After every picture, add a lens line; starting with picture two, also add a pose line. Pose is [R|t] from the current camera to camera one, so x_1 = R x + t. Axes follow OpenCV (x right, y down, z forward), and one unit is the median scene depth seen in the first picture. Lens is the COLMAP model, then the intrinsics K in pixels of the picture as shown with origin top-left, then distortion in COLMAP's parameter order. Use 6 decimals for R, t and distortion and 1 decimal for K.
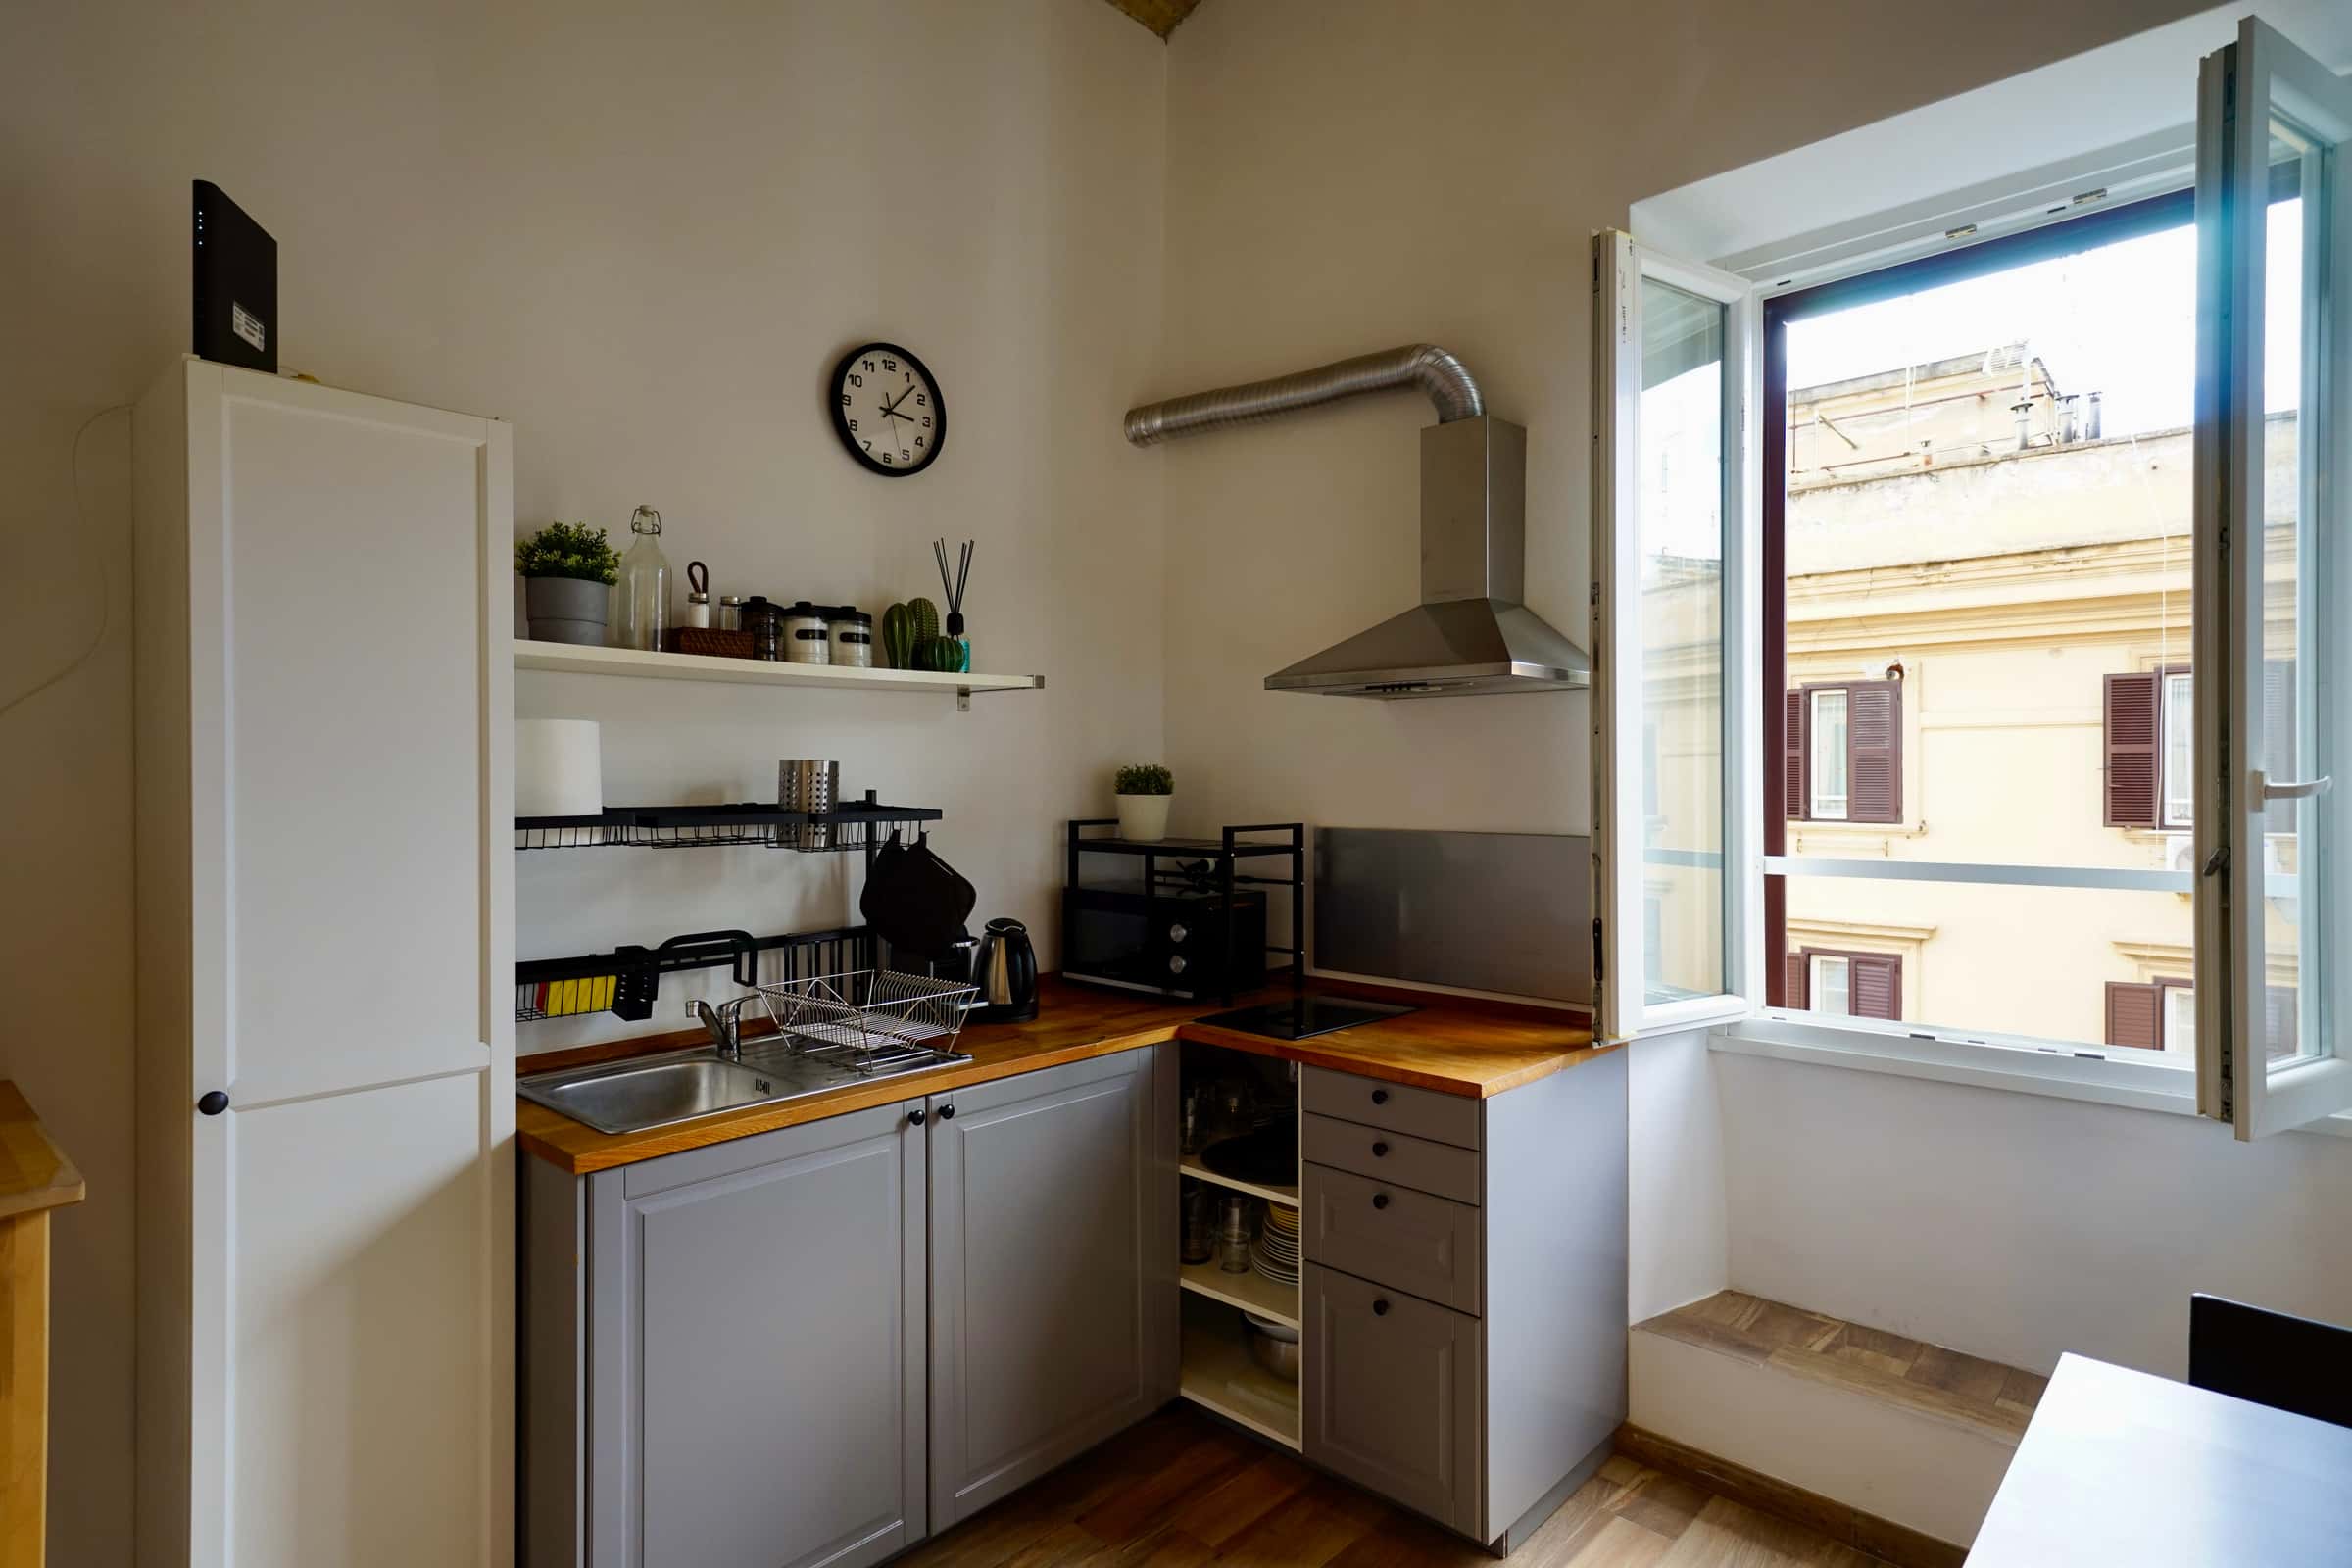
lens RADIAL K [[1230.4, 0, 1166.0], [0, 1230.4, 781.1], [0, 0, 1]] dist [0.015907, 0.002356]
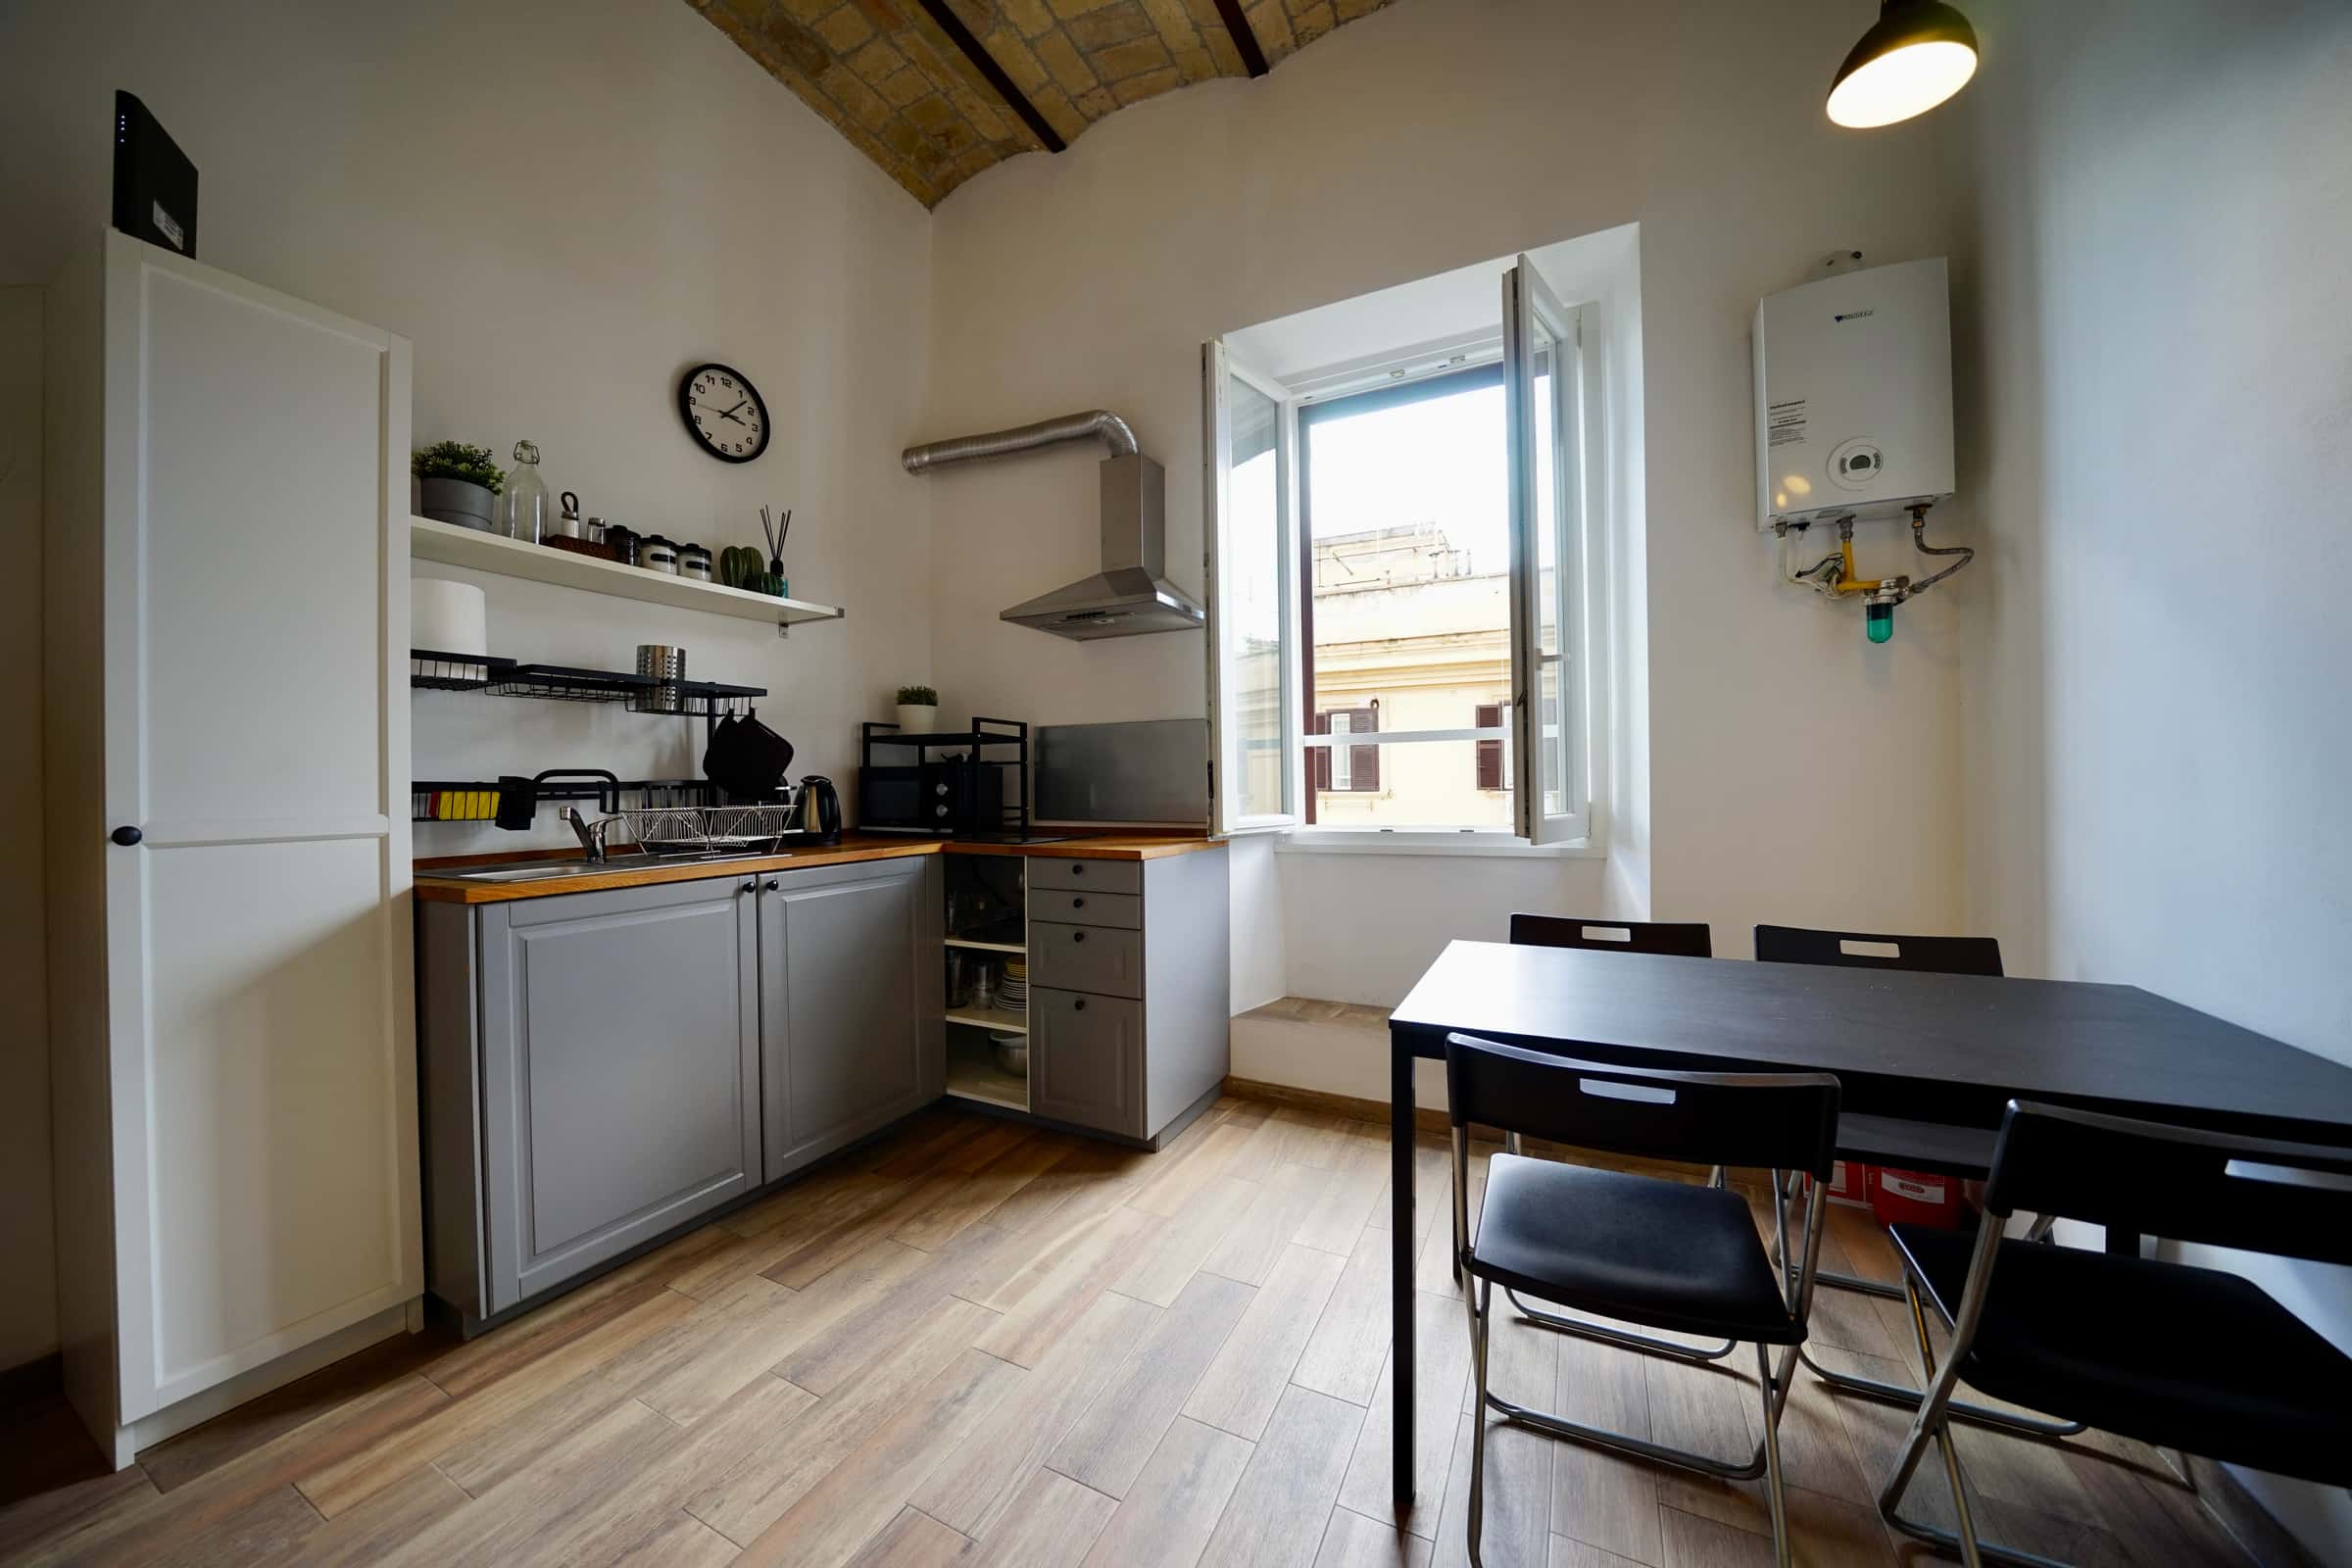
lens RADIAL K [[811.5, 0, 1166.4], [0, 811.5, 782.8], [0, 0, 1]] dist [-0.028368, 0.002643]
pose [[0.961220, -0.008811, 0.275642, 0.001333], [0.010552, 0.999933, -0.004833, 0.132037], [-0.275581, 0.007554, 0.961248, -0.005769]]
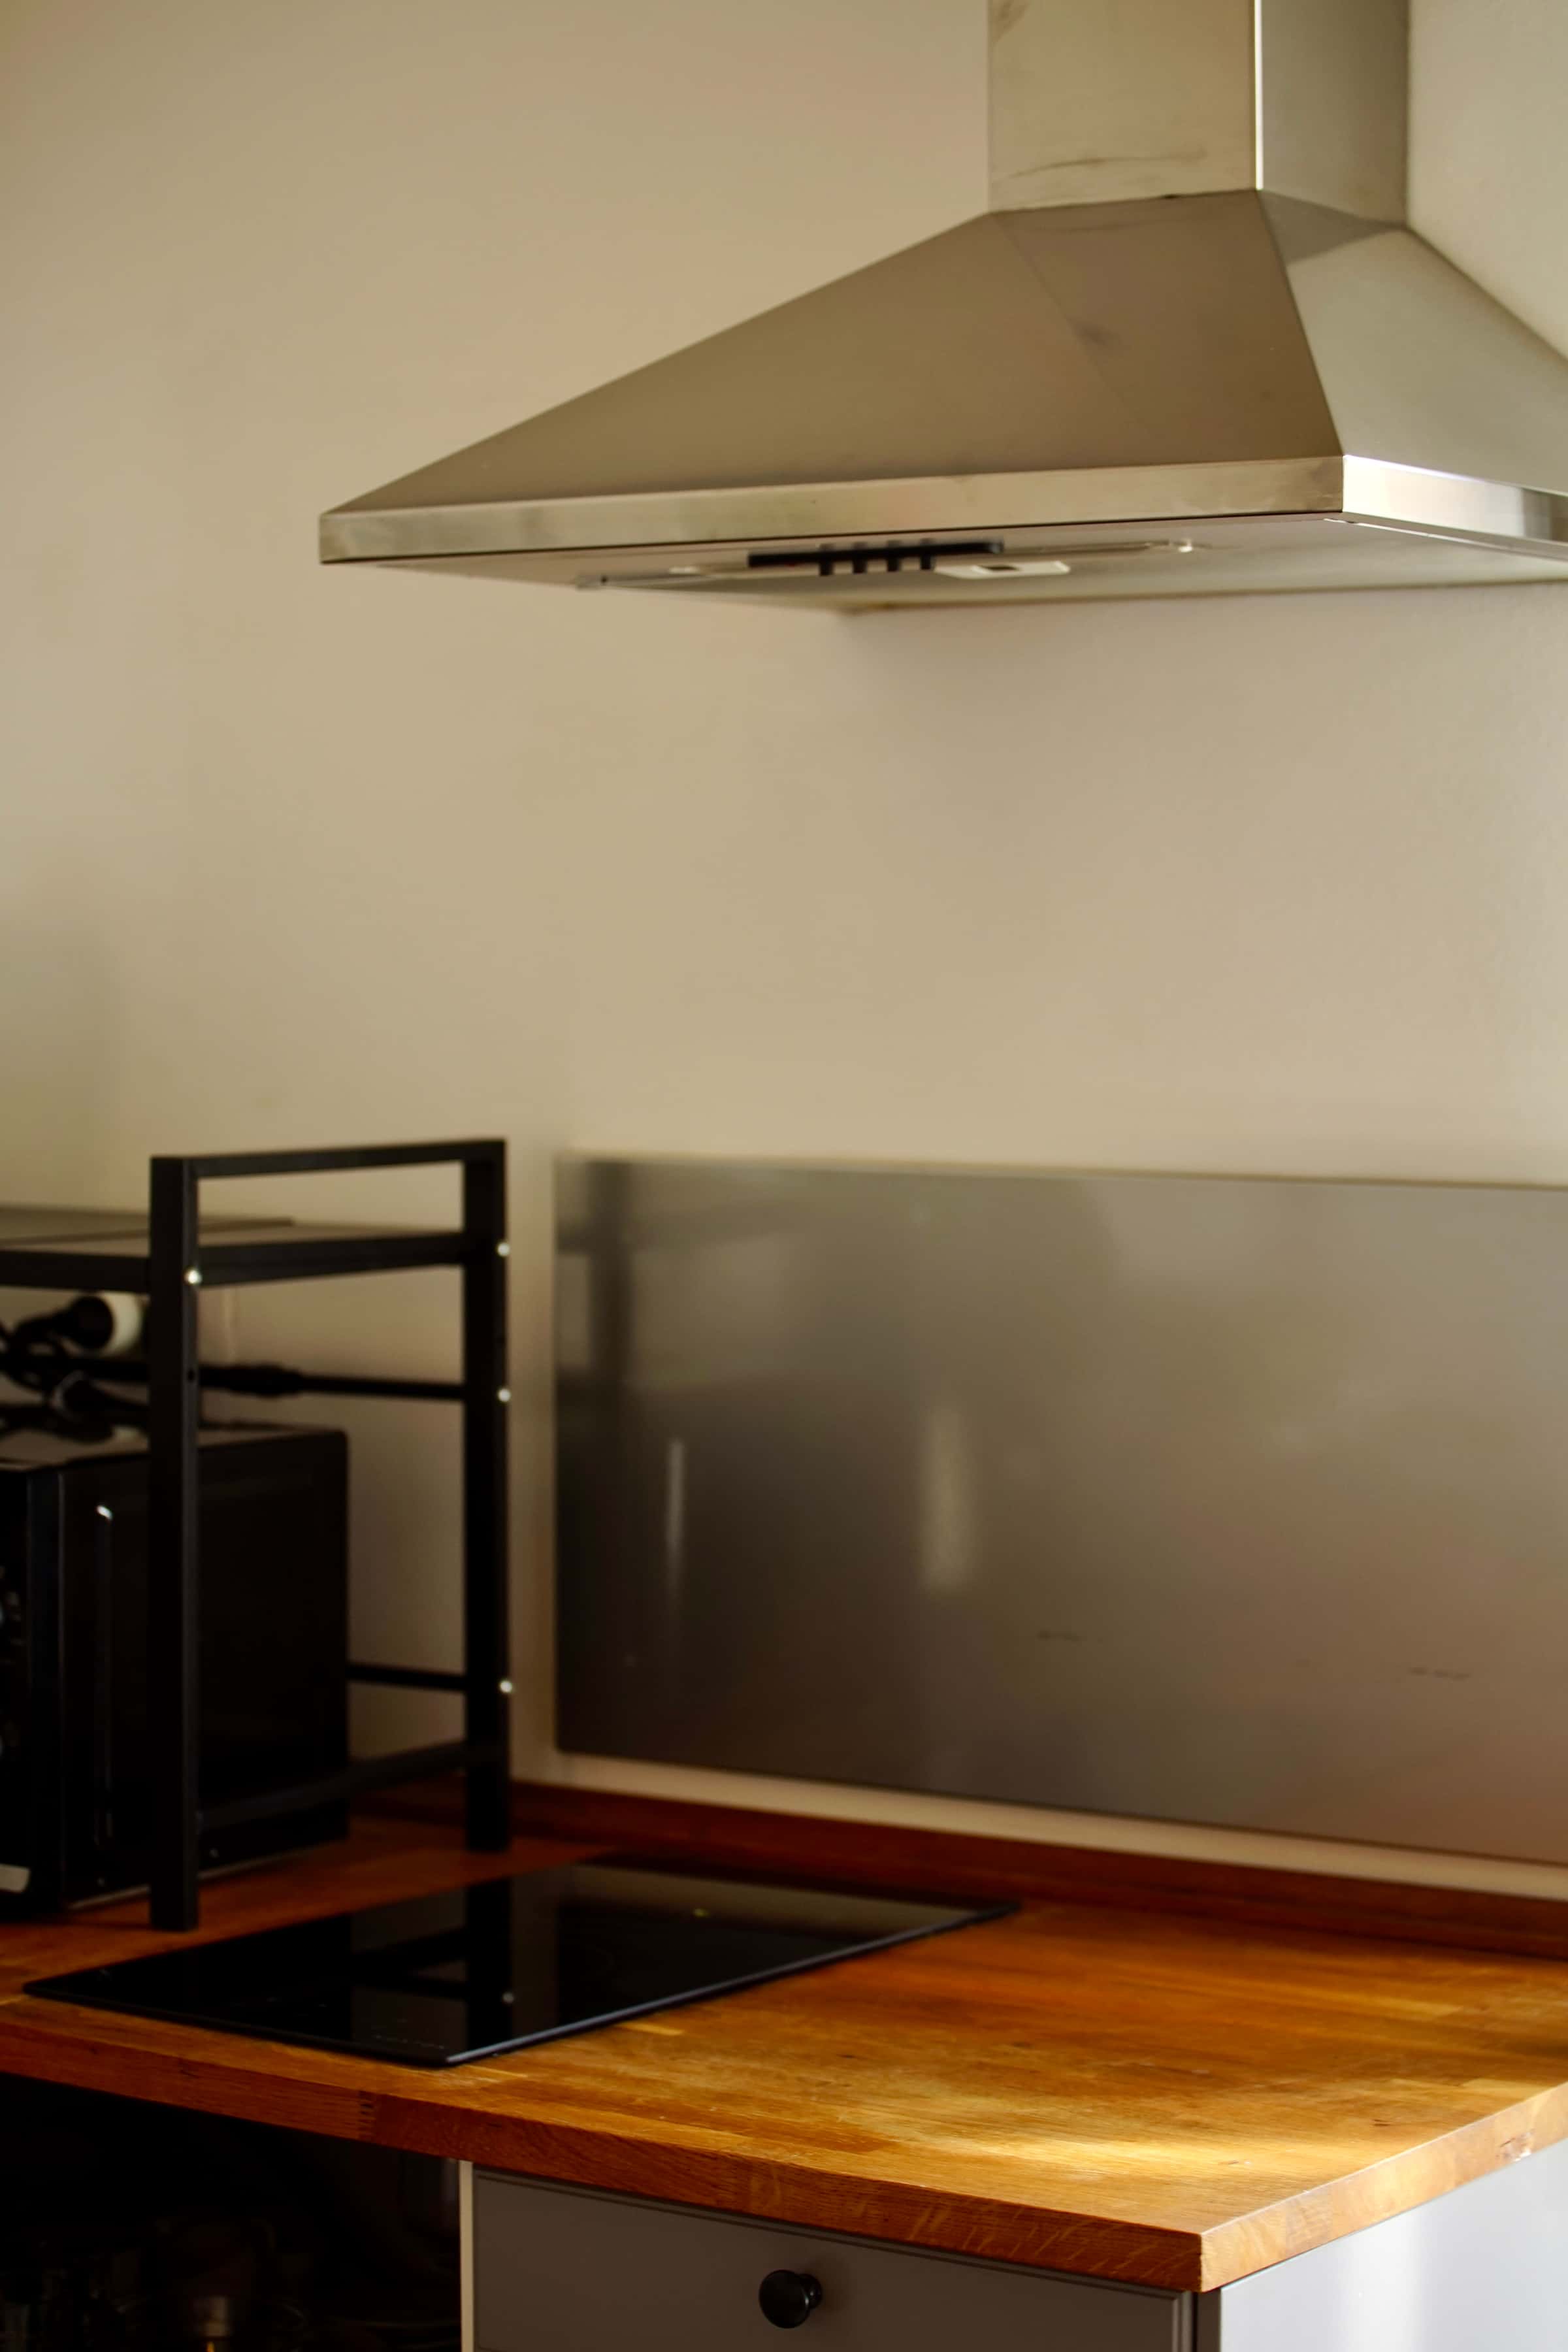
lens RADIAL K [[5074.1, 0, 790.4], [0, 5074.1, 1175.8], [0, 0, 1]] dist [-0.267861, 0.000000]
pose [[0.989560, -0.005945, 0.144000, 0.030810], [-0.000664, 0.998950, 0.045803, -0.003153], [-0.144121, -0.045421, 0.988517, 0.048888]]
